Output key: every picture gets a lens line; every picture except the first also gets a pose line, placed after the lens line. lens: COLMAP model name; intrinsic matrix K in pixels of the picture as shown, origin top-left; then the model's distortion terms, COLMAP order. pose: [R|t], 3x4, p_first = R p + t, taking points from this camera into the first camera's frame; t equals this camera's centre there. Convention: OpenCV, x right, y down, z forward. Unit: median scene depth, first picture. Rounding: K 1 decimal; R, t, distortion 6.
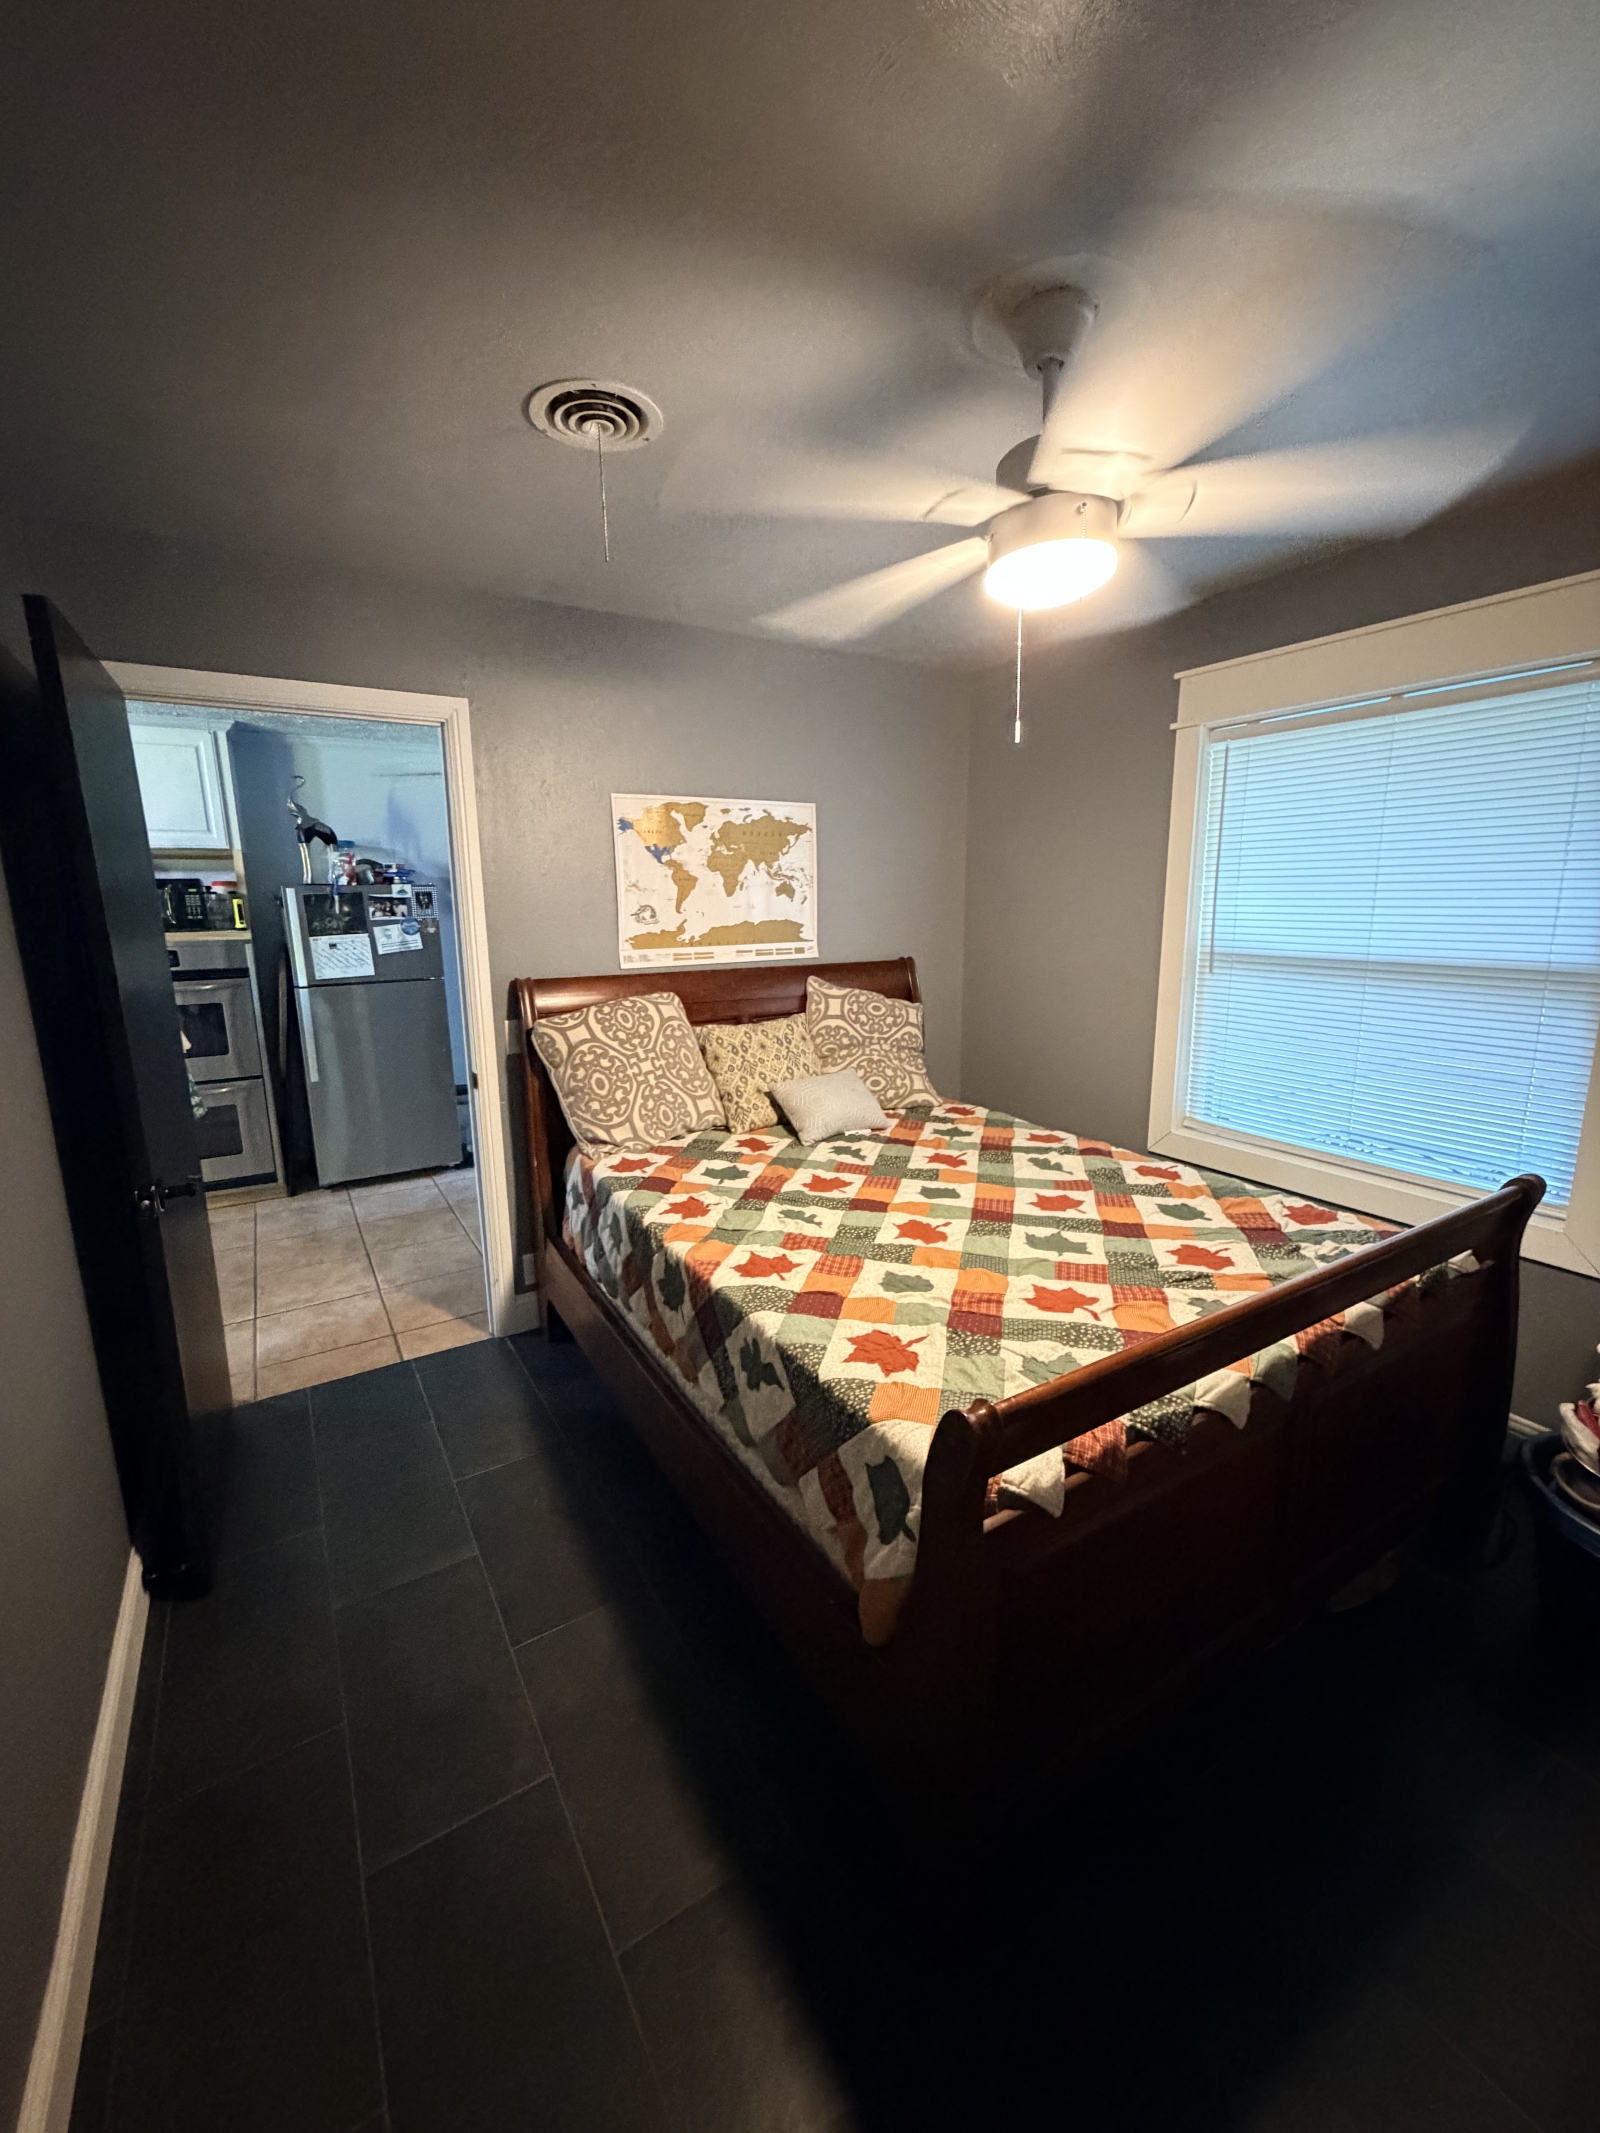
lens RADIAL K [[851.2, 0, 797.5], [0, 851.2, 1062.7], [0, 0, 1]] dist [-0.000927, -0.000029]
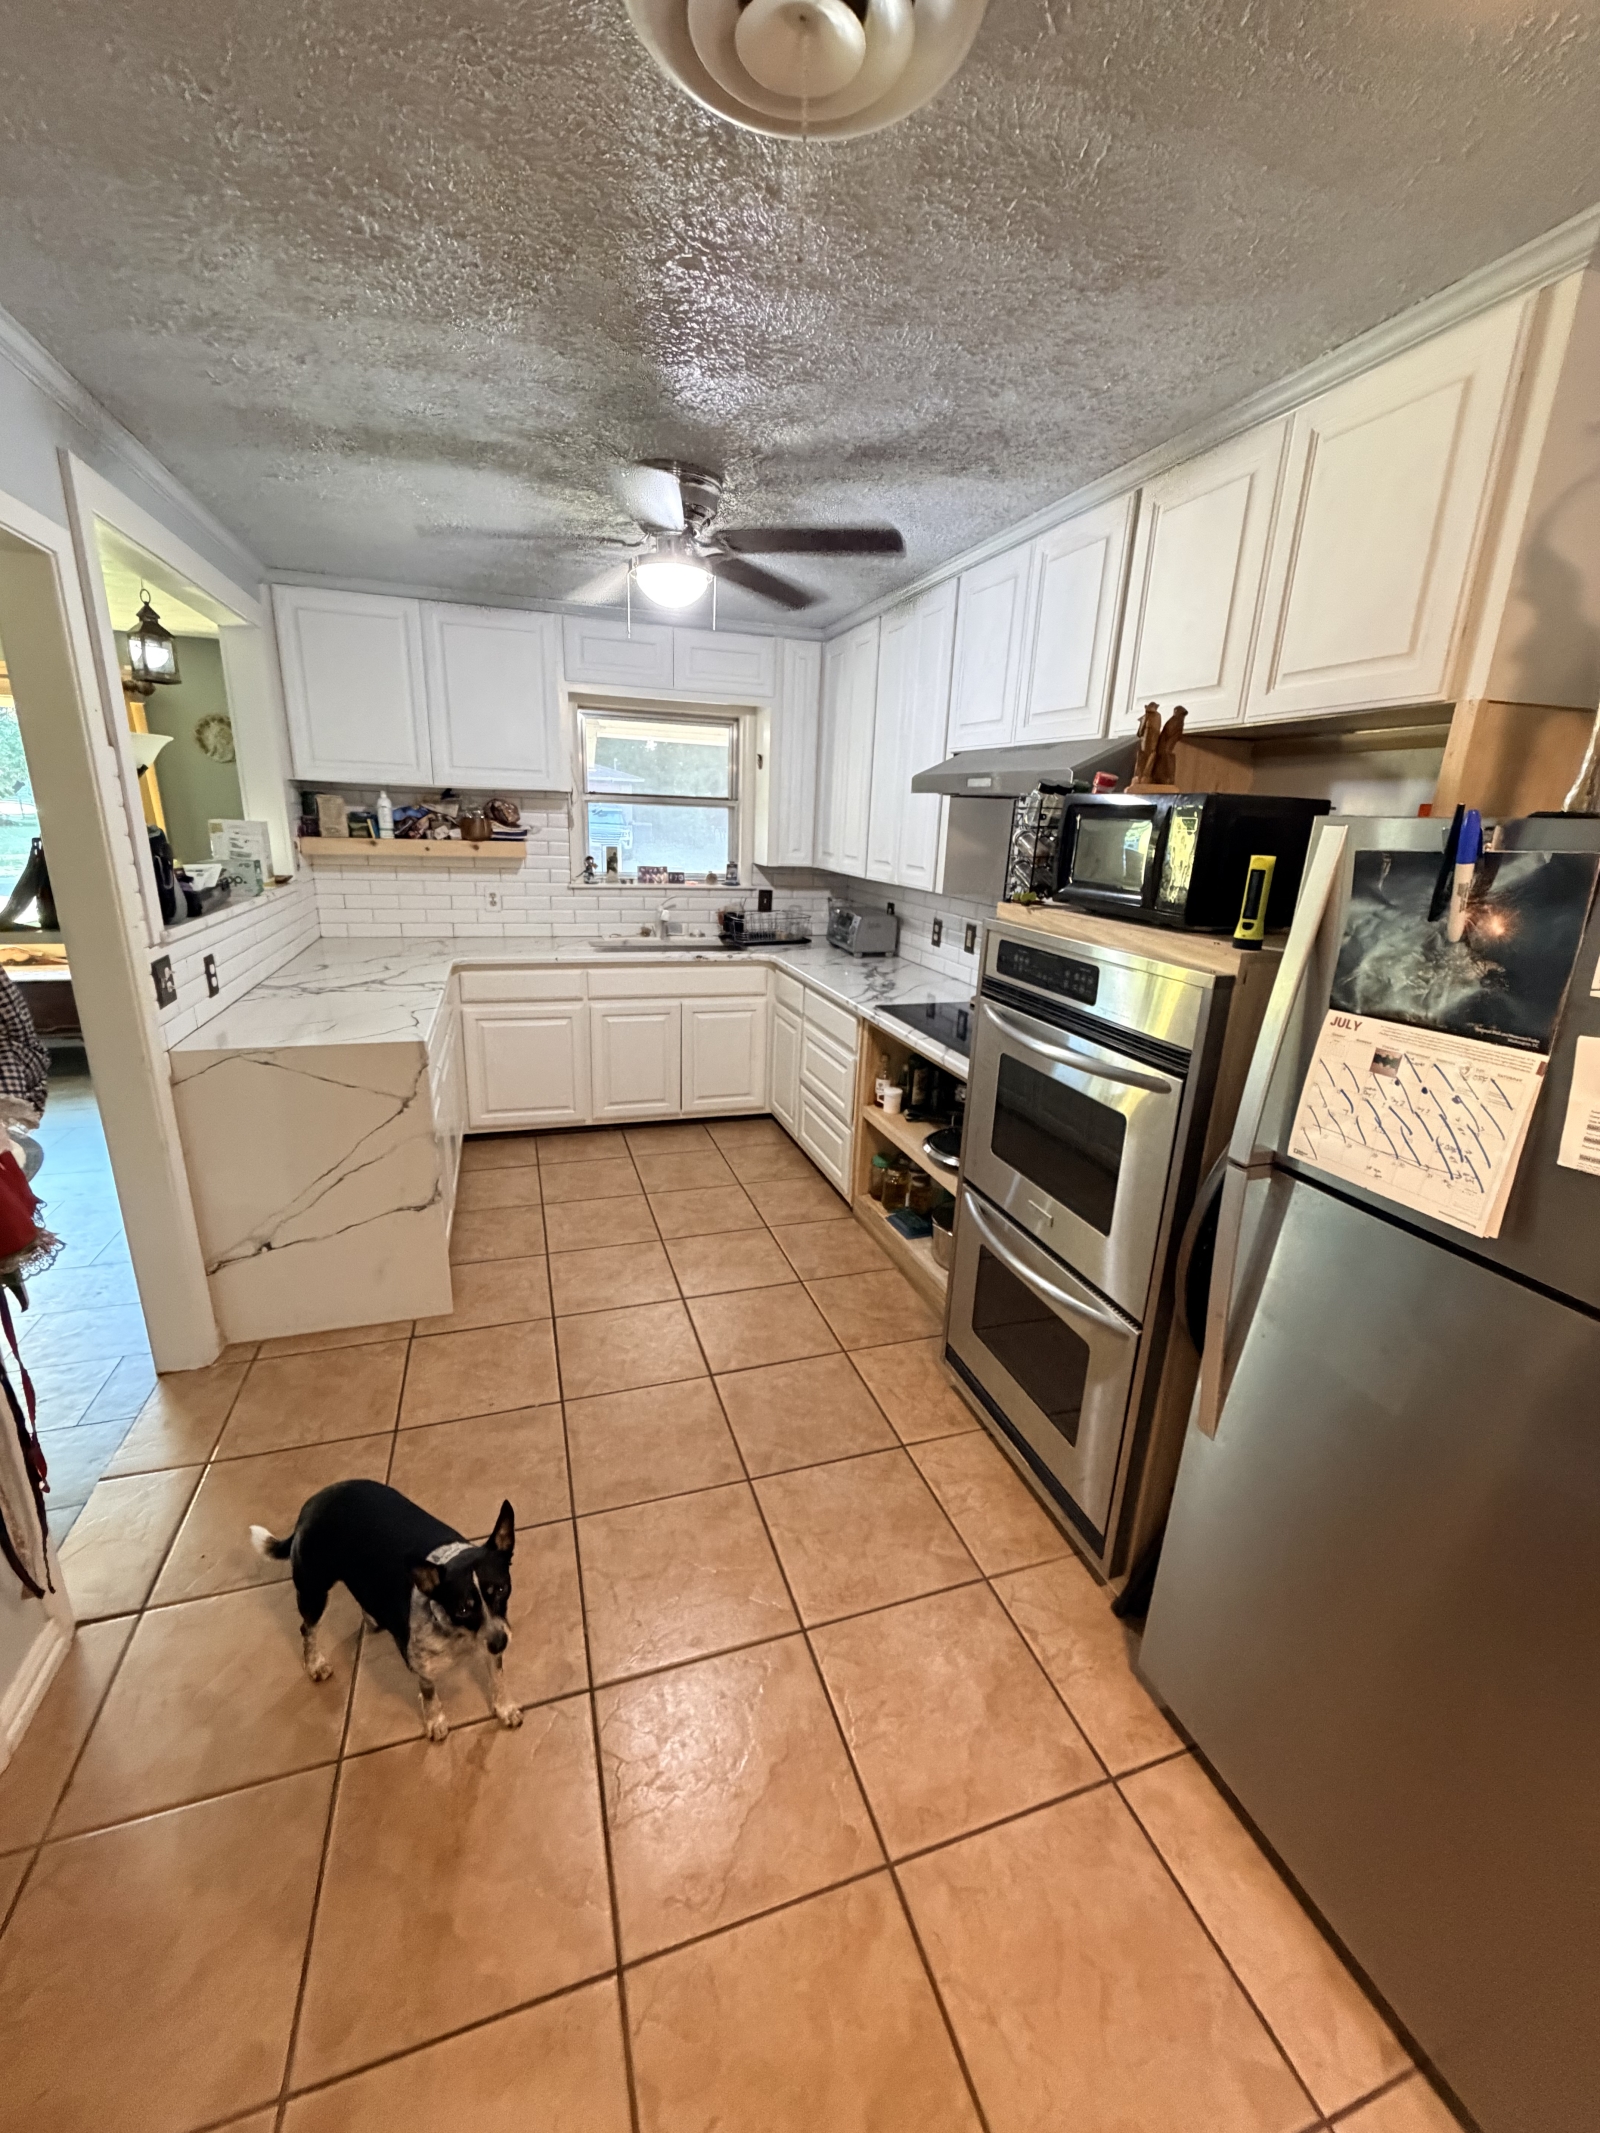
lens RADIAL K [[851.2, 0, 800.8], [0, 851.2, 1060.3], [0, 0, 1]] dist [-0.000927, -0.000029]
pose [[-0.217028, 0.279542, -0.935284, -0.270501], [-0.227294, 0.917314, 0.326913, -0.177527], [0.949335, 0.283534, -0.135545, 0.855780]]
